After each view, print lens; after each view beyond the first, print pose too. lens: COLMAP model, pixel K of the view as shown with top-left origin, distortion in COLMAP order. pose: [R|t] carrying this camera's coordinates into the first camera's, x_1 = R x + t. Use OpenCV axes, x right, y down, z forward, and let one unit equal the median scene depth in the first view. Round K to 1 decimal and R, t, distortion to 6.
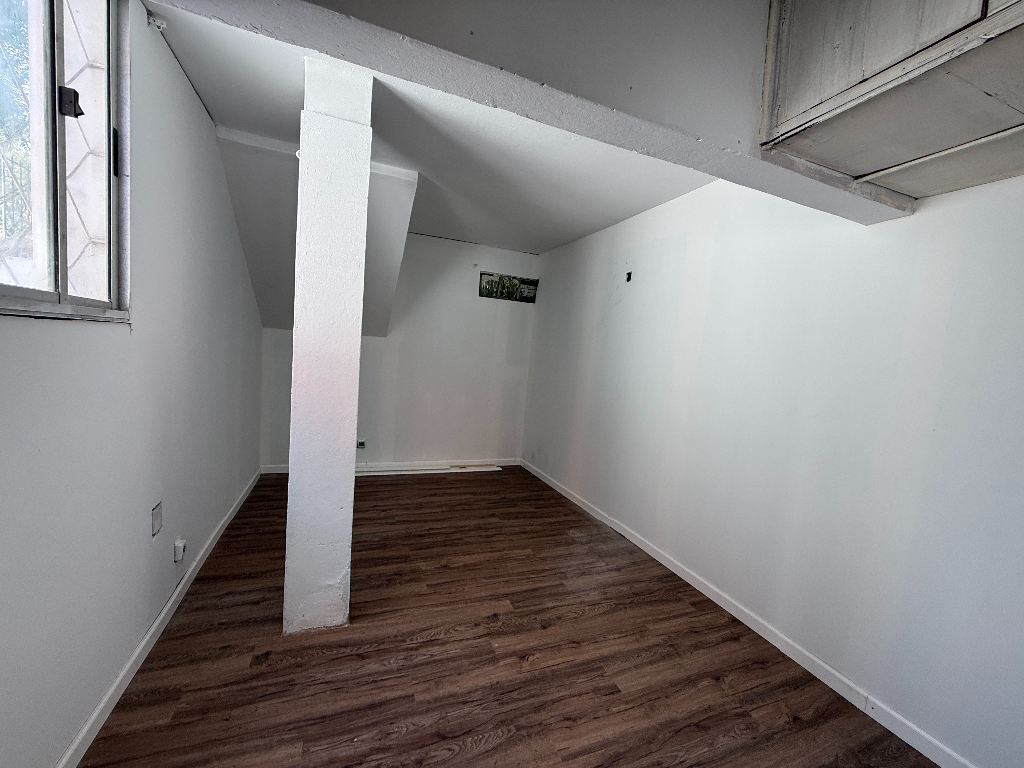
lens RADIAL K [[409.0, 0, 515.3], [0, 409.0, 388.5], [0, 0, 1]] dist [0.002706, 0.000140]
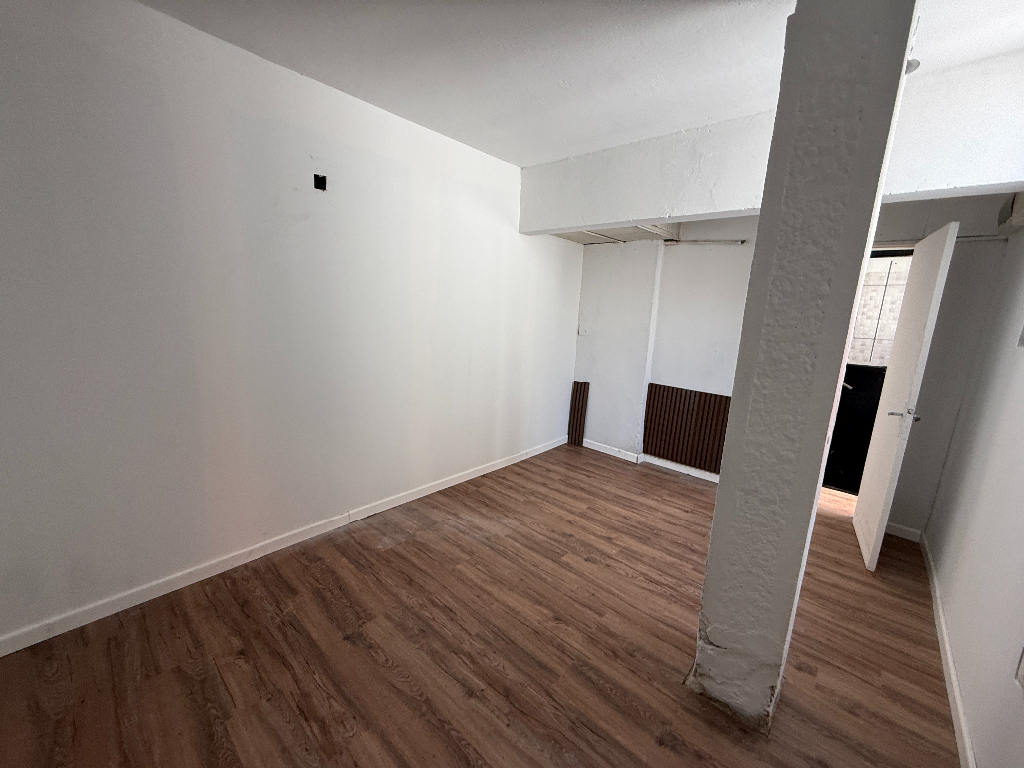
lens RADIAL K [[406.0, 0, 507.8], [0, 406.0, 382.7], [0, 0, 1]] dist [0.000921, 0.000137]
pose [[-0.427763, -0.256658, 0.866686, -0.744543], [-0.003213, 0.959265, 0.282489, -0.211224], [-0.903885, 0.118054, -0.411162, 1.493309]]
